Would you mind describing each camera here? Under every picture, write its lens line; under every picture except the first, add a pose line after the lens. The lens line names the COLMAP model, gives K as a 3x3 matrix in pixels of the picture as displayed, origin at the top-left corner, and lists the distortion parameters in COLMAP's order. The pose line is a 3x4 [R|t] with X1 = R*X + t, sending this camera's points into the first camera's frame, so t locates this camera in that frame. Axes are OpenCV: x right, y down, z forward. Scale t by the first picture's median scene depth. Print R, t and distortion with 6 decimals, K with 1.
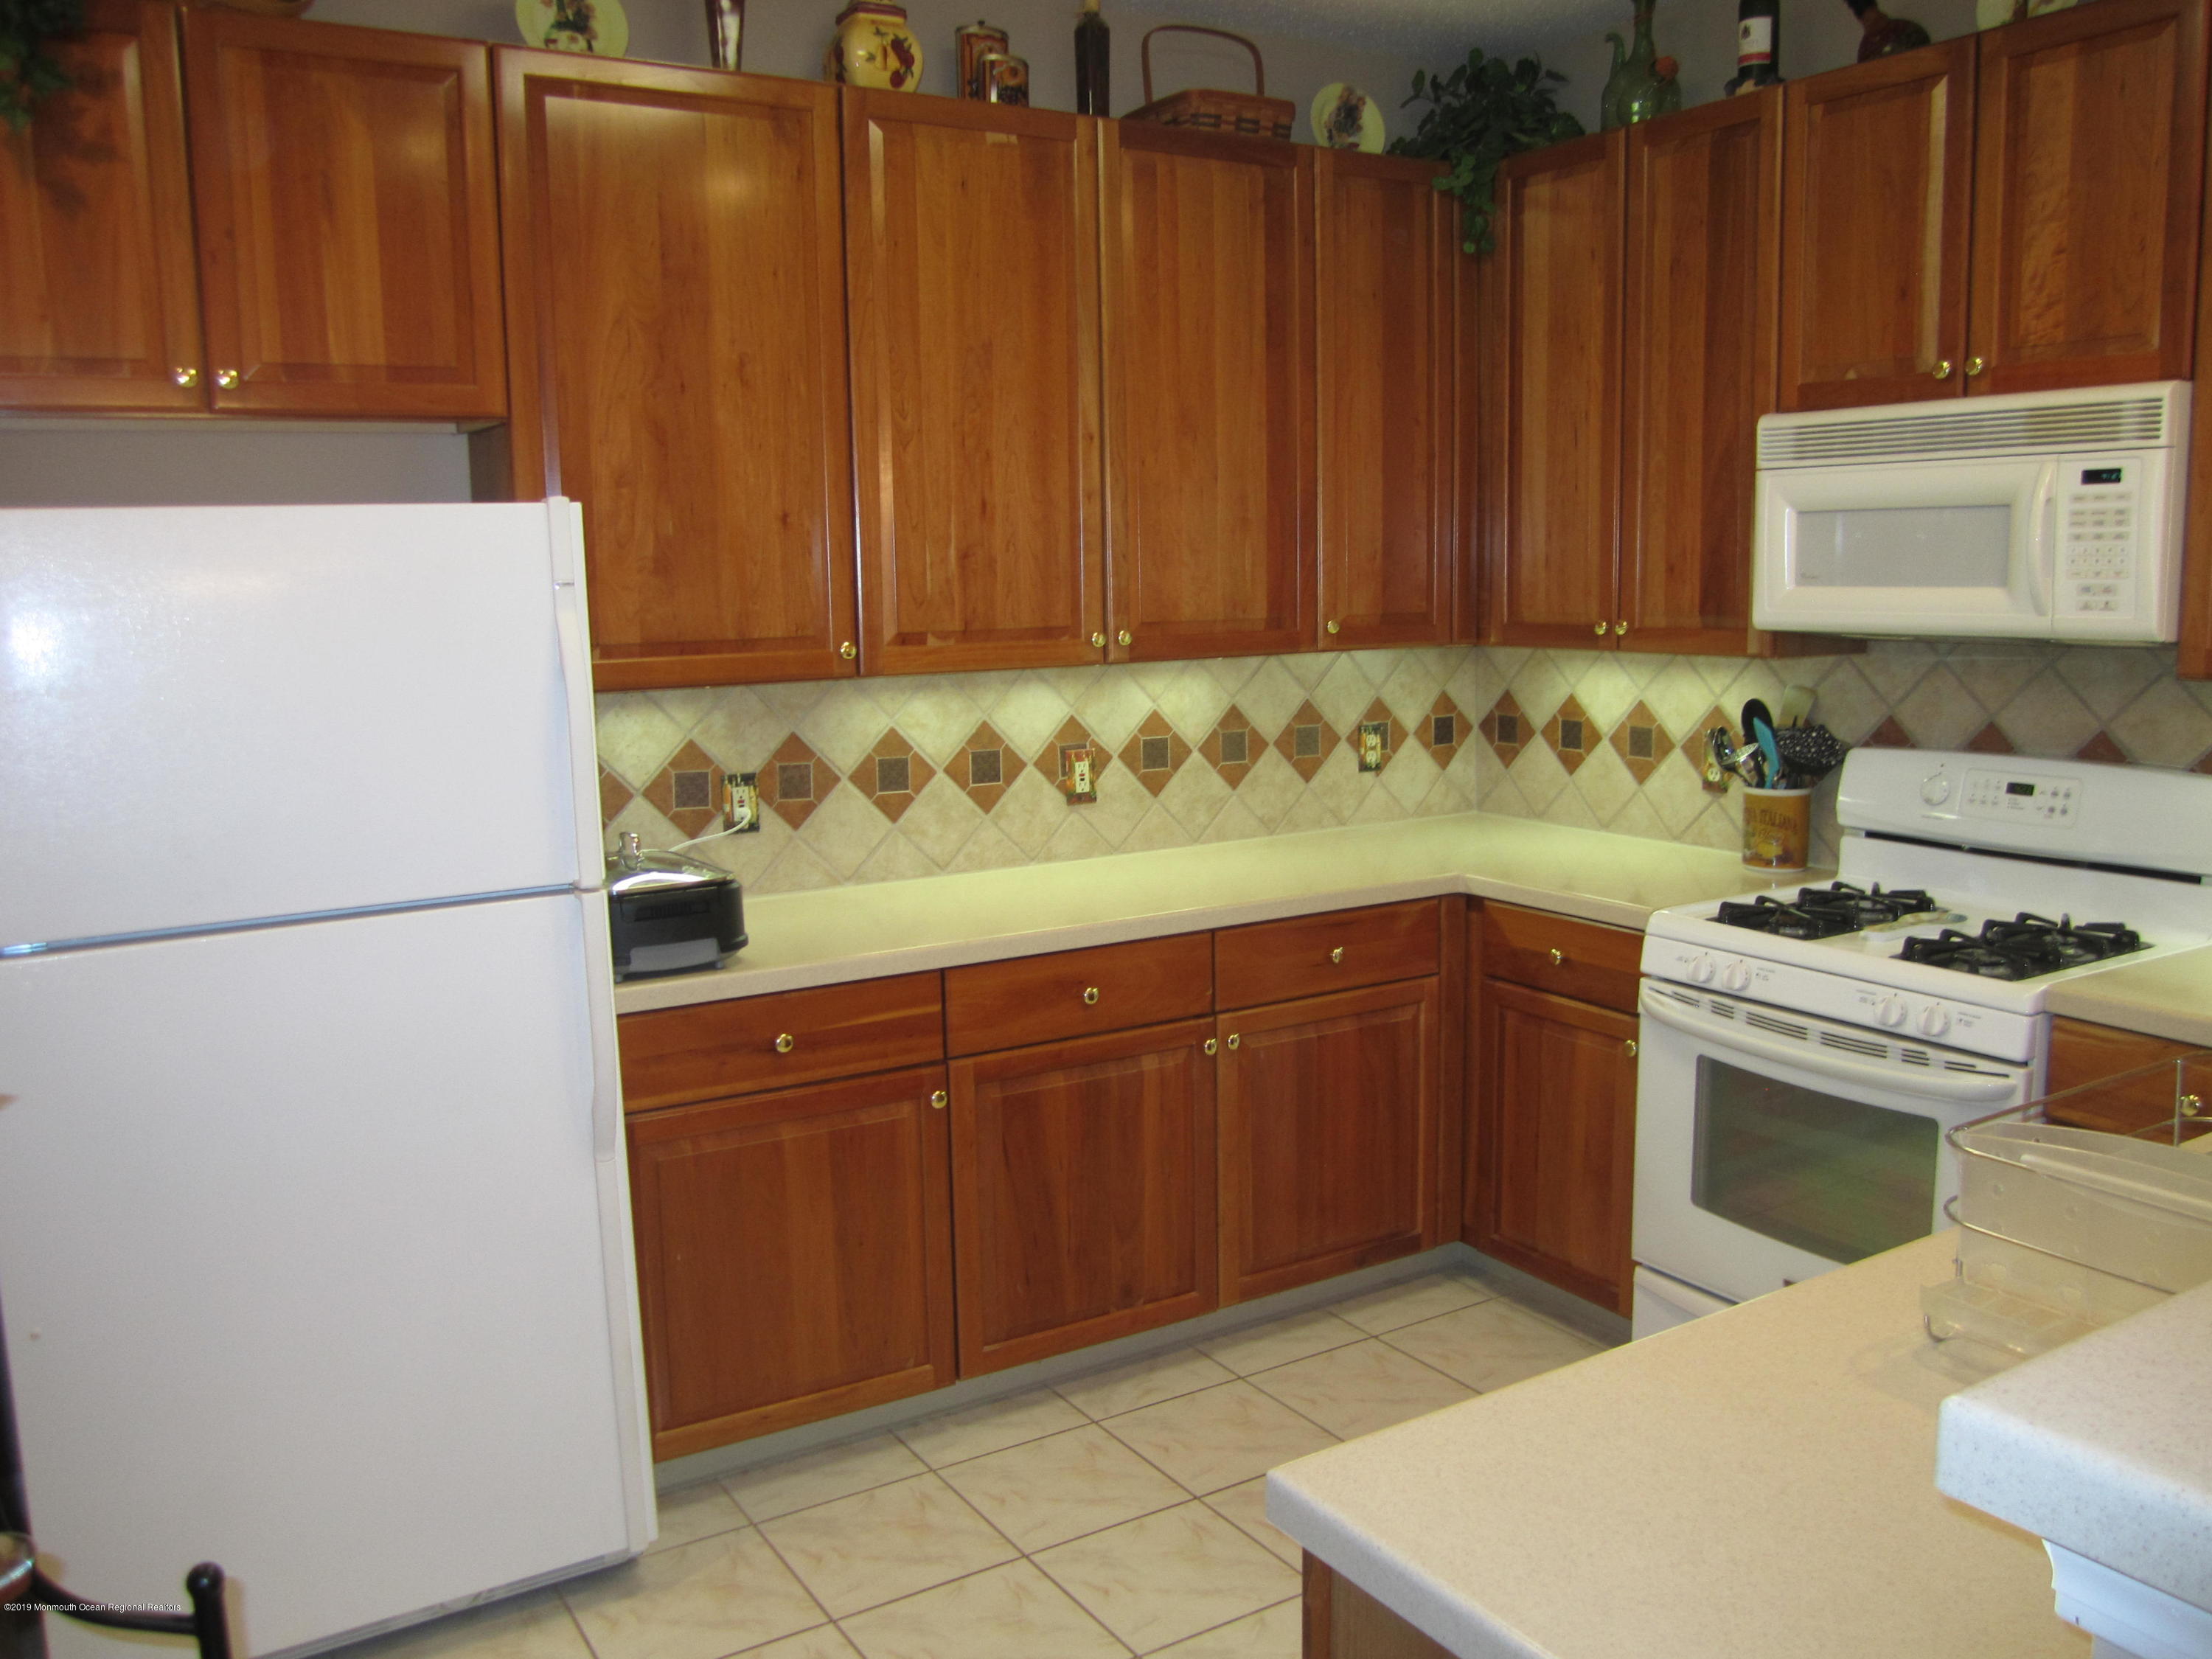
lens RADIAL K [[1803.6, 0, 1108.2], [0, 1803.6, 833.3], [0, 0, 1]] dist [-0.070987, 0.033533]
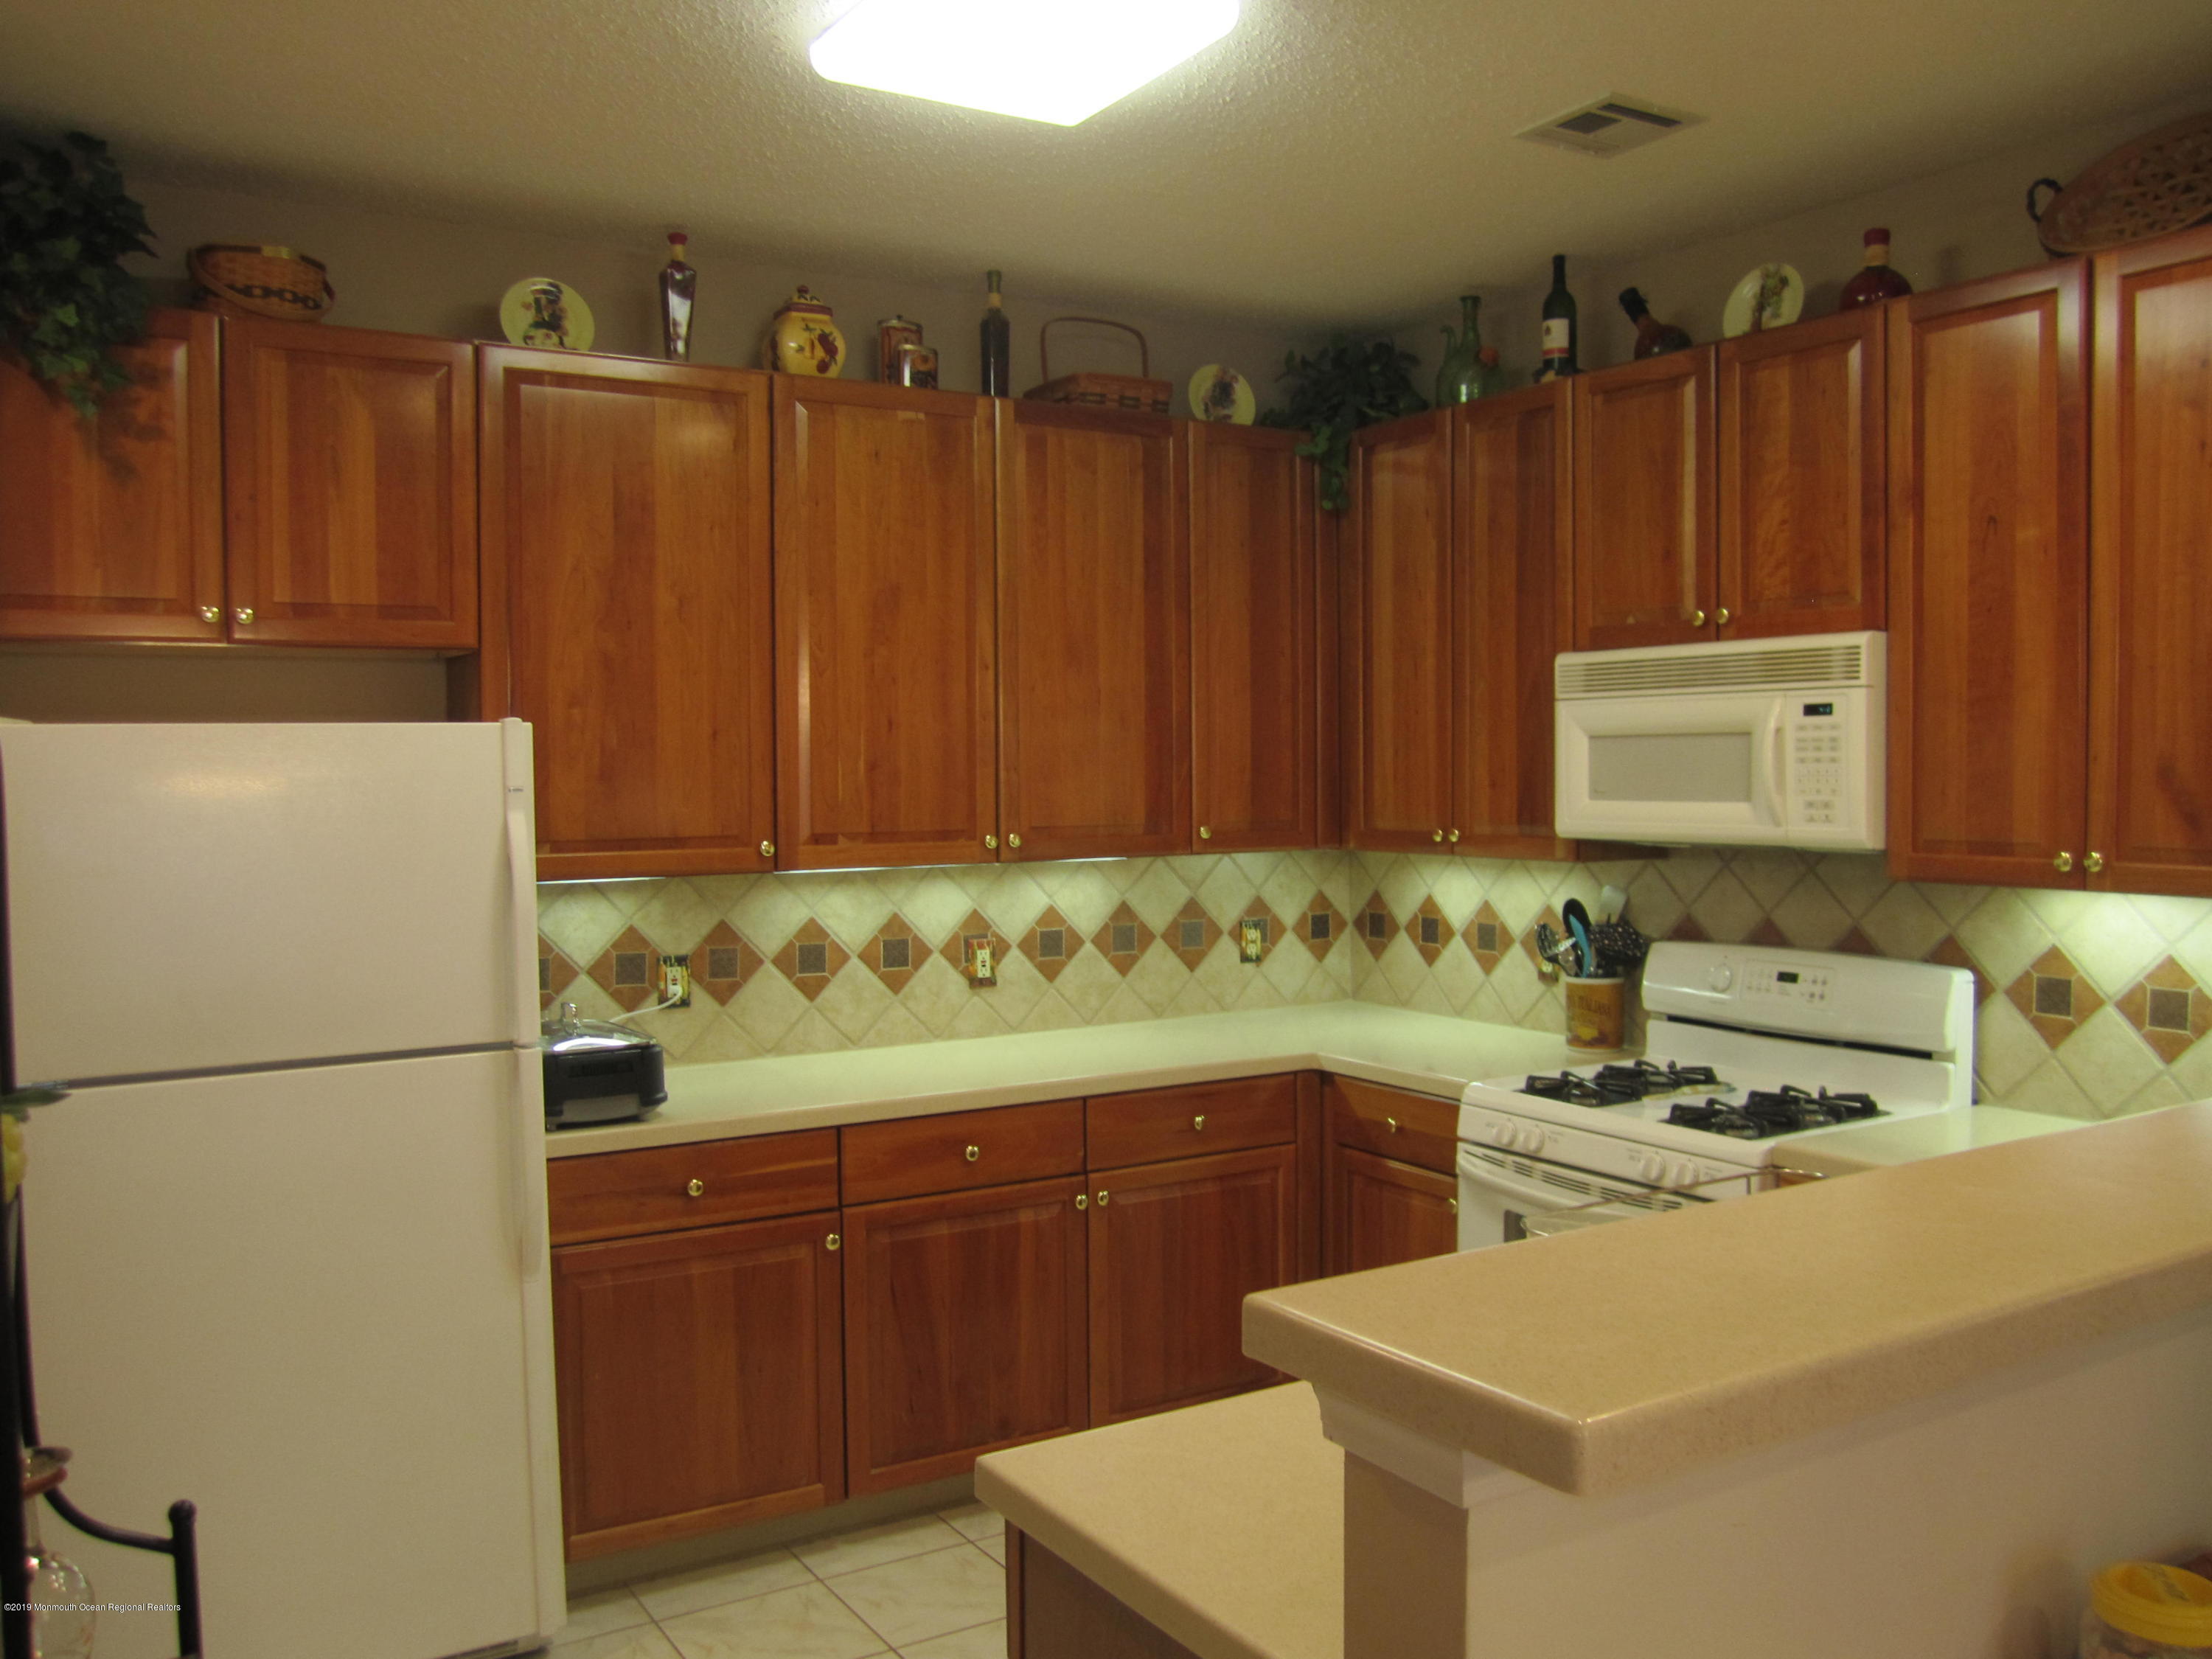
lens RADIAL K [[1803.6, 0, 1104.5], [0, 1803.6, 835.5], [0, 0, 1]] dist [-0.070987, 0.033533]
pose [[0.999940, 0.010571, 0.003001, 0.068786], [-0.010171, 0.993703, -0.111585, 0.016870], [-0.004161, 0.111547, 0.993750, -0.149679]]
